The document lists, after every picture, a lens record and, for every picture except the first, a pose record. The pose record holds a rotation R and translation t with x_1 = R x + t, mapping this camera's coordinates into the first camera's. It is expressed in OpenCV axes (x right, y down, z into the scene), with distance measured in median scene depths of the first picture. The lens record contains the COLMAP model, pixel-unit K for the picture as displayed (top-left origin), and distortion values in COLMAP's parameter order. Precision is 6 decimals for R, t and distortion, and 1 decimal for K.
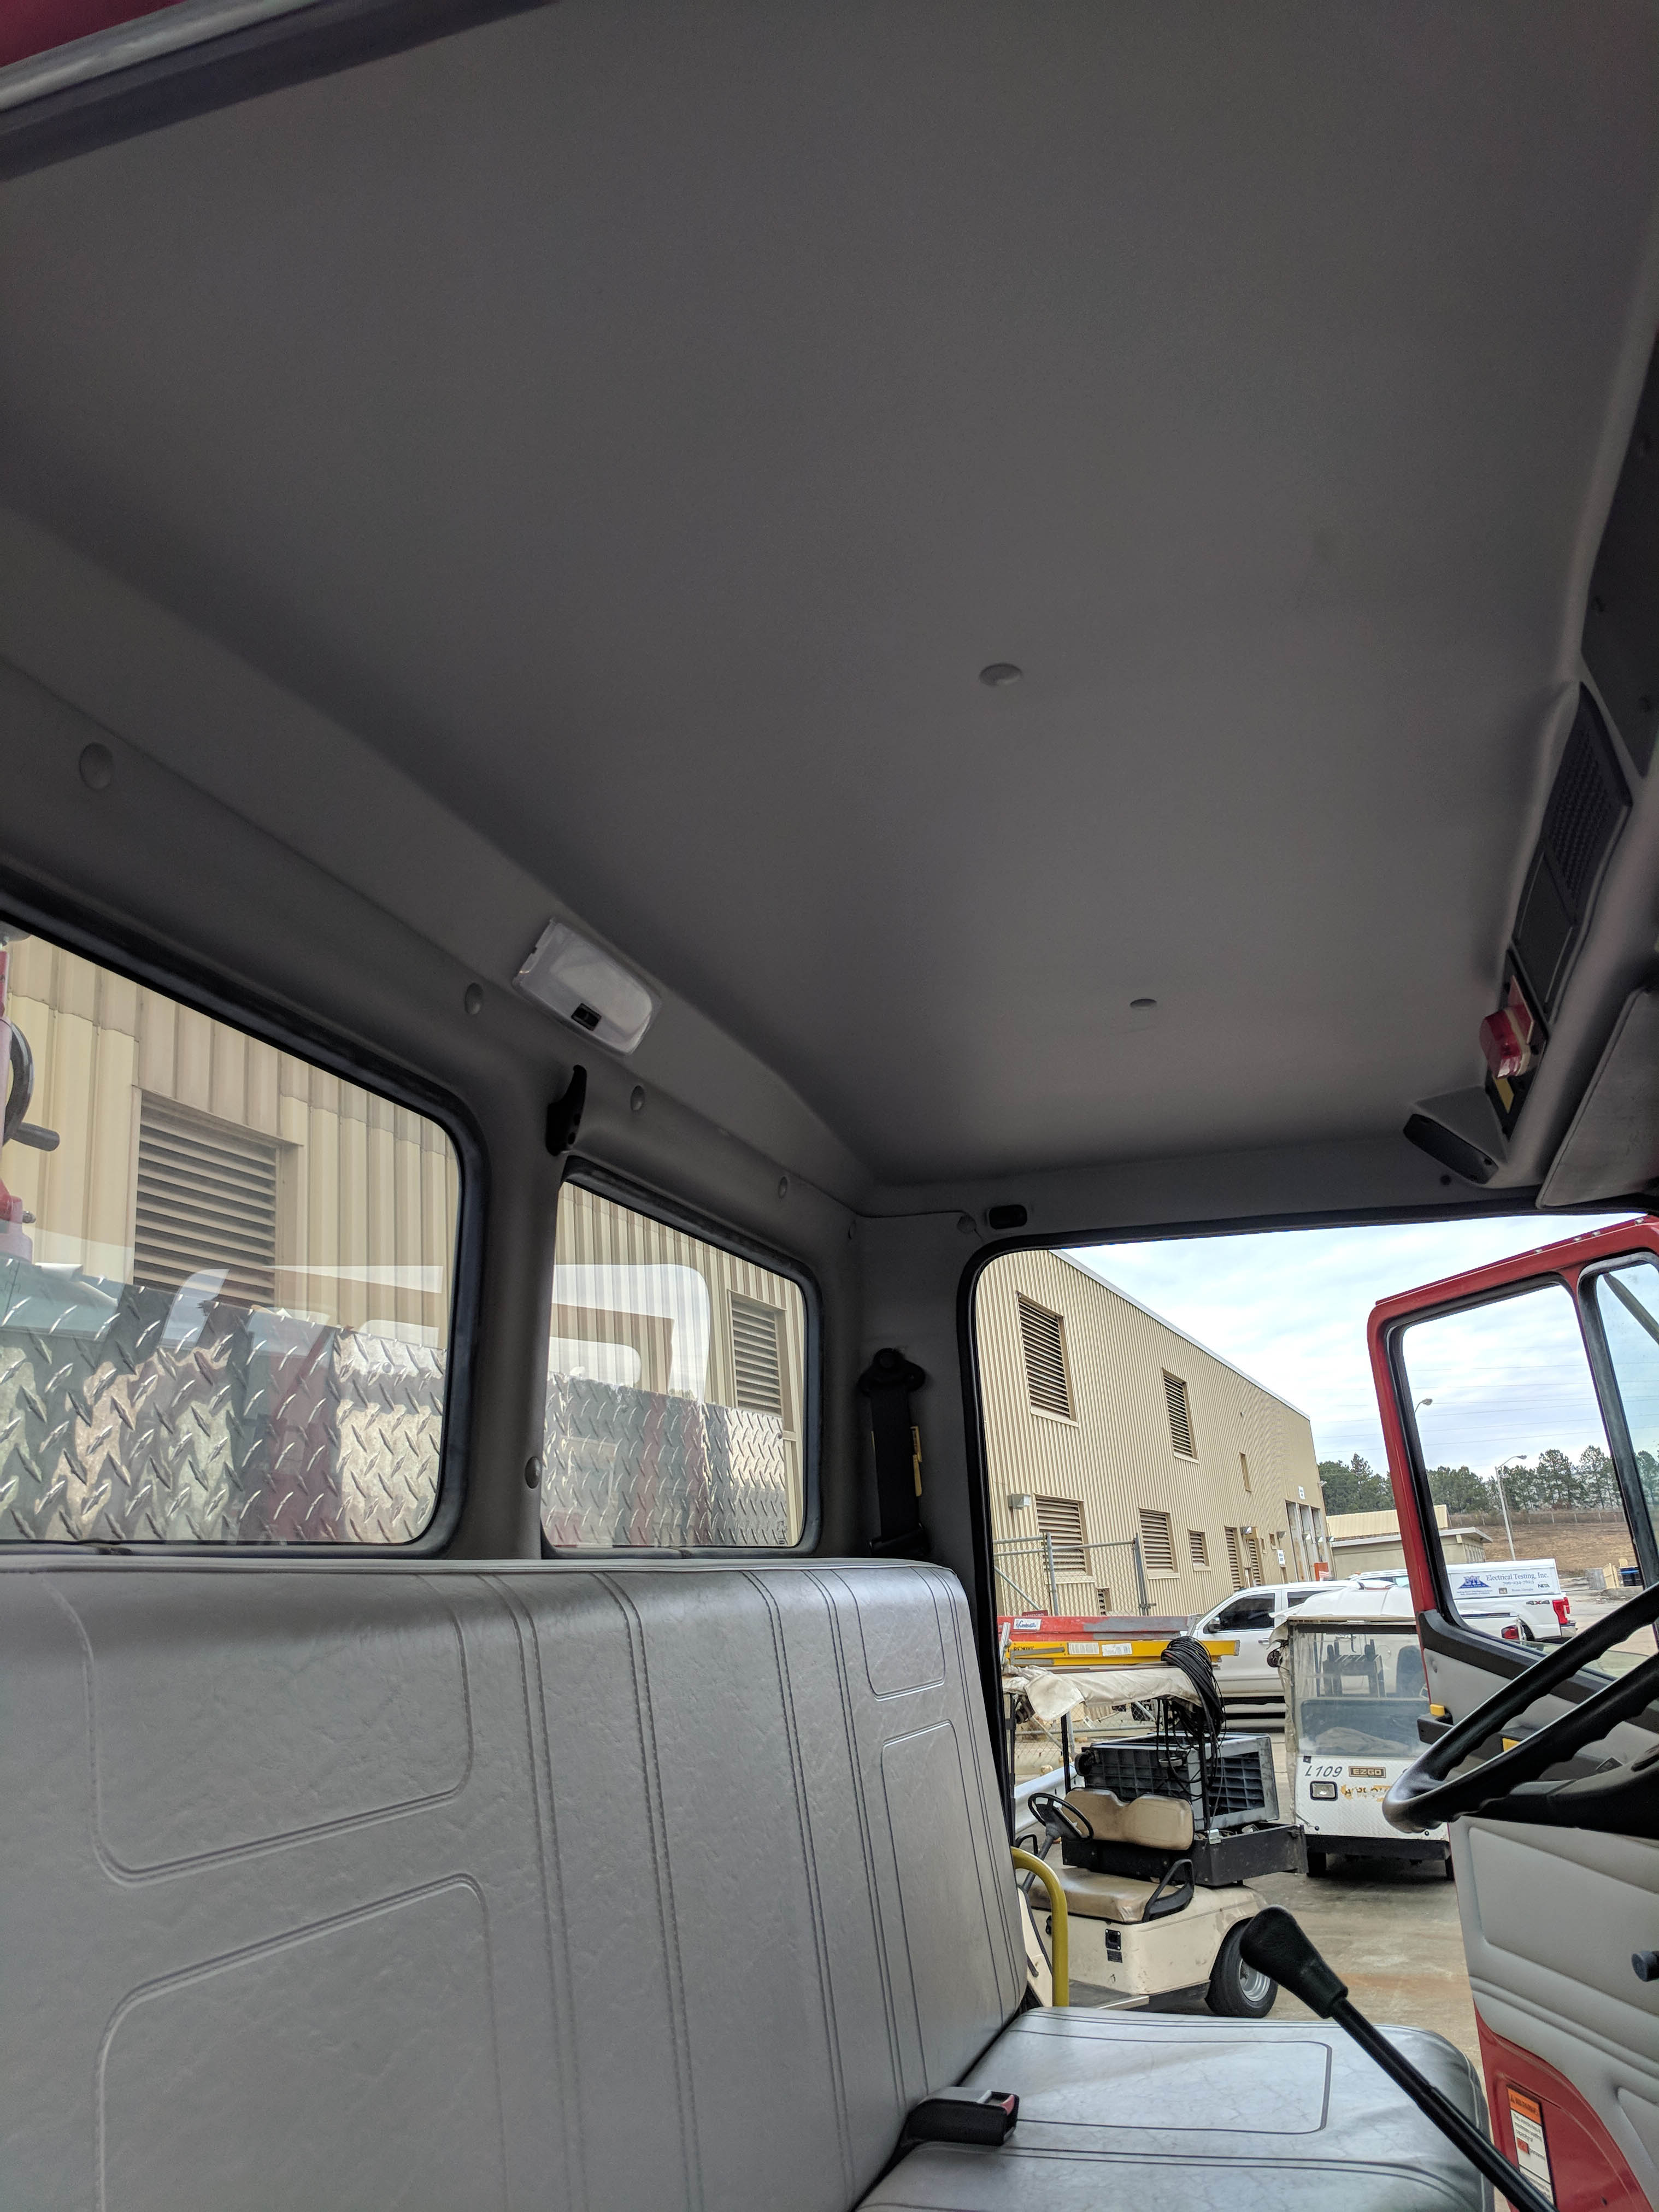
lens RADIAL K [[1668.4, 0, 830.9], [0, 1668.4, 1114.6], [0, 0, 1]] dist [-0.004626, 0.024185]
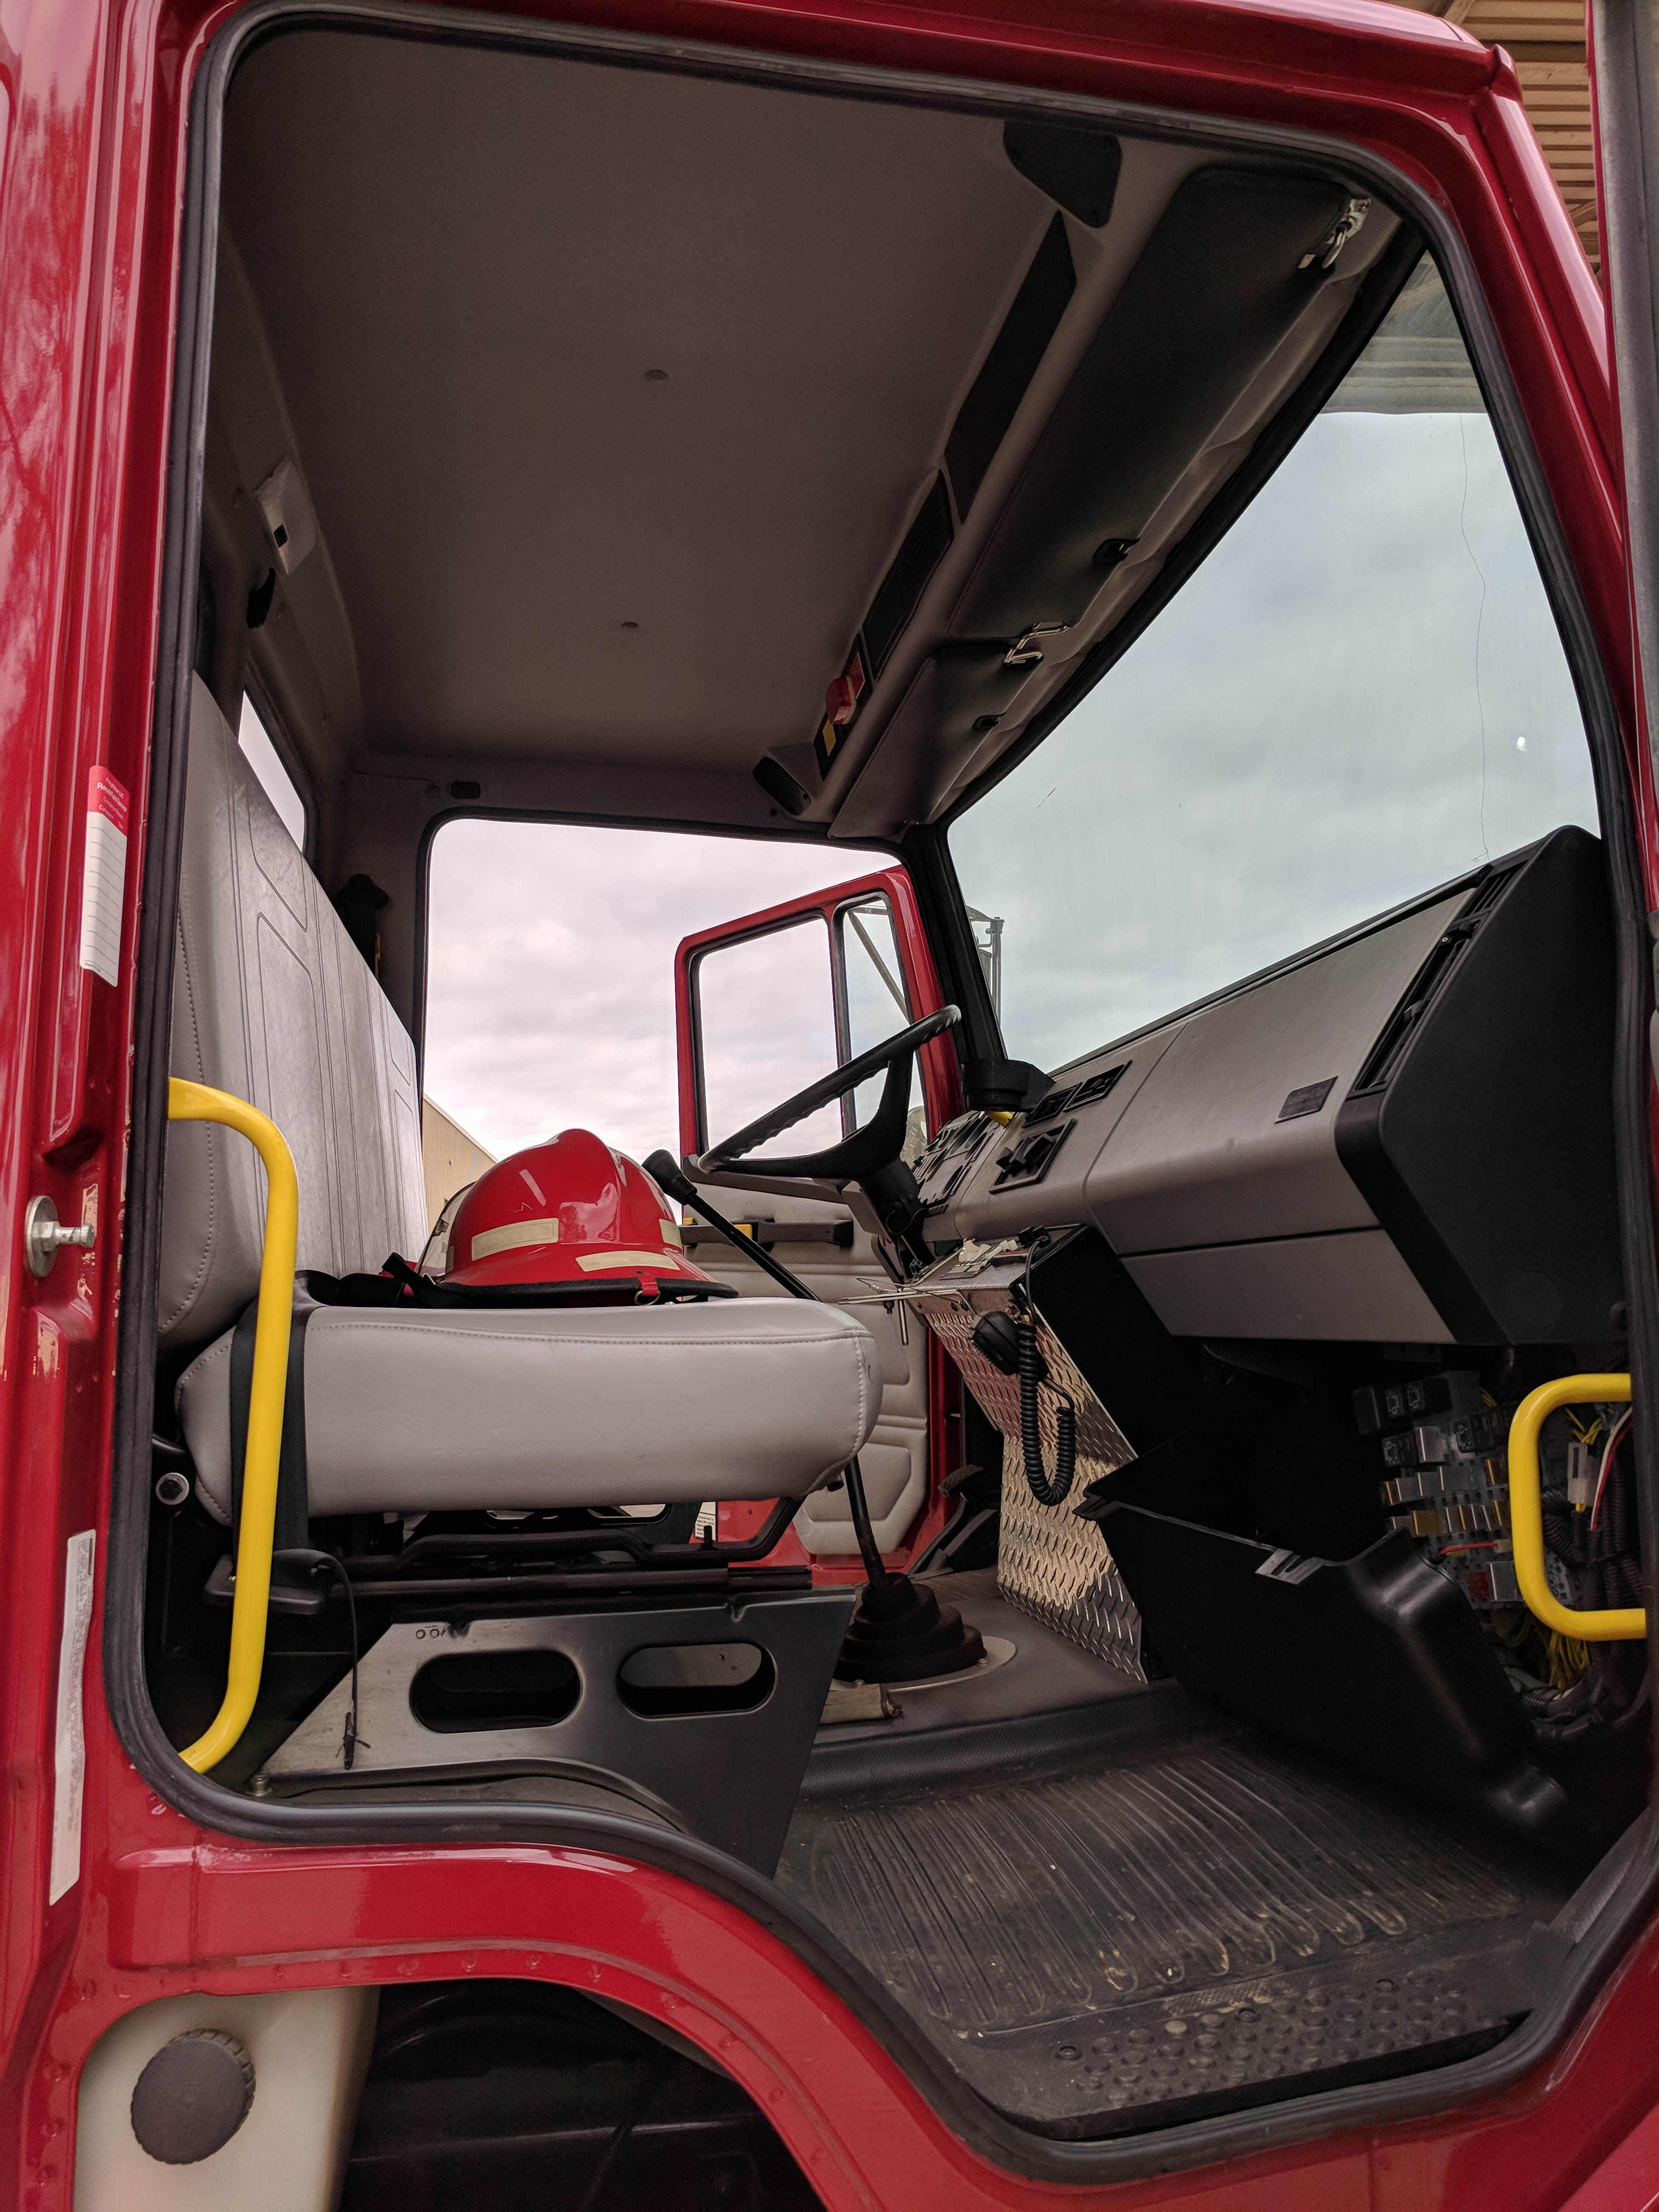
lens RADIAL K [[1668.4, 0, 830.9], [0, 1668.4, 1114.6], [0, 0, 1]] dist [-0.004626, 0.024185]
pose [[0.890544, 0.095962, 0.444660, -0.247446], [-0.157497, 0.982082, 0.103486, 0.162204], [-0.426762, -0.162191, 0.889701, -0.432230]]
